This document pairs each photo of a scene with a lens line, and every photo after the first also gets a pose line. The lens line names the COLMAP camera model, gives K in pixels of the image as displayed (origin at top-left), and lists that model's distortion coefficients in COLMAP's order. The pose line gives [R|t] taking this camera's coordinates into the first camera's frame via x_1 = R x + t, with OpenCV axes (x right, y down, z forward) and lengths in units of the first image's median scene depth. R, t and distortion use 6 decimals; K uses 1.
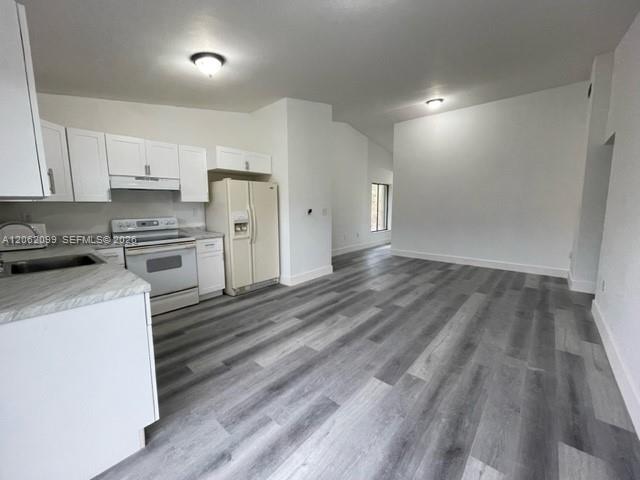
lens RADIAL K [[259.5, 0, 321.2], [0, 259.5, 235.9], [0, 0, 1]] dist [-0.002204, 0.000568]
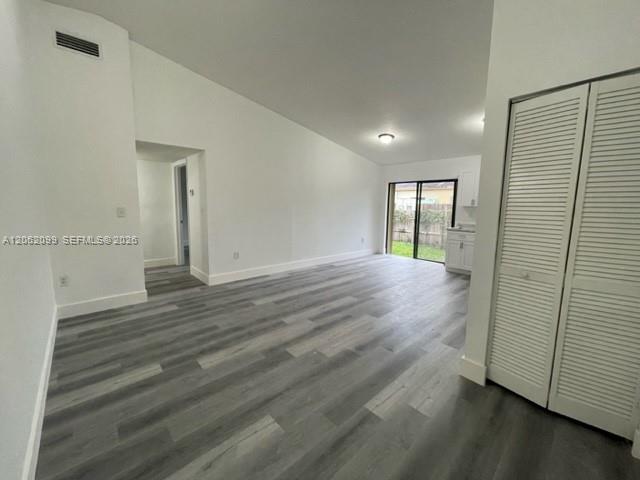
lens RADIAL K [[259.5, 0, 321.2], [0, 259.5, 235.9], [0, 0, 1]] dist [-0.002204, 0.000568]
pose [[-0.995215, -0.024808, 0.094508, 0.344418], [-0.001712, 0.971511, 0.236989, -0.255728], [-0.097695, 0.235693, -0.966905, 2.055101]]
